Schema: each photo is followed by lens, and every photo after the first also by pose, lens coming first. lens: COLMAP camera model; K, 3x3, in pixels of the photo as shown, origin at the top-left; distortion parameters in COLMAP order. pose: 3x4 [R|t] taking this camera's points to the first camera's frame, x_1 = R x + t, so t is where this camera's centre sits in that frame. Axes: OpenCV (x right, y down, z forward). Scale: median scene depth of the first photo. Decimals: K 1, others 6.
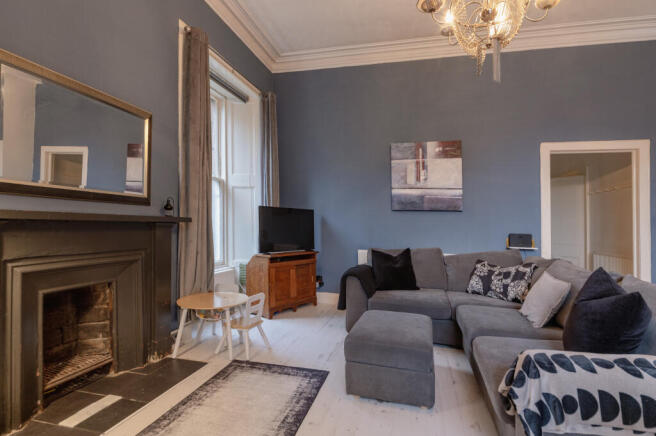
lens RADIAL K [[314.7, 0, 330.0], [0, 314.7, 221.7], [0, 0, 1]] dist [-0.002570, -0.003826]
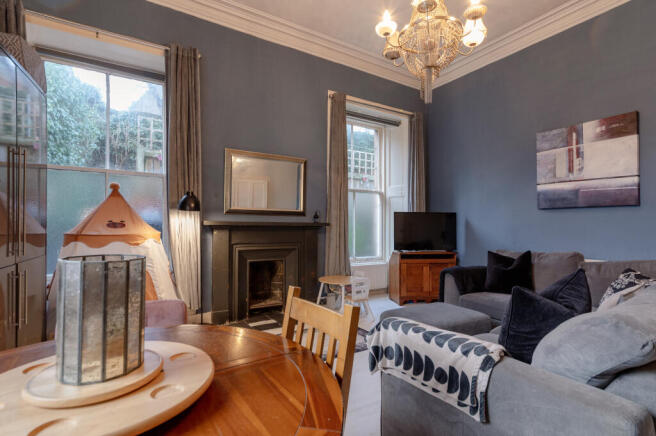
lens RADIAL K [[314.7, 0, 326.1], [0, 314.7, 220.5], [0, 0, 1]] dist [-0.002570, -0.003826]
pose [[0.704037, -0.030072, -0.709526, 0.416468], [0.015992, 0.999521, -0.026495, 0.009953], [0.709983, 0.007307, 0.704181, -0.045602]]
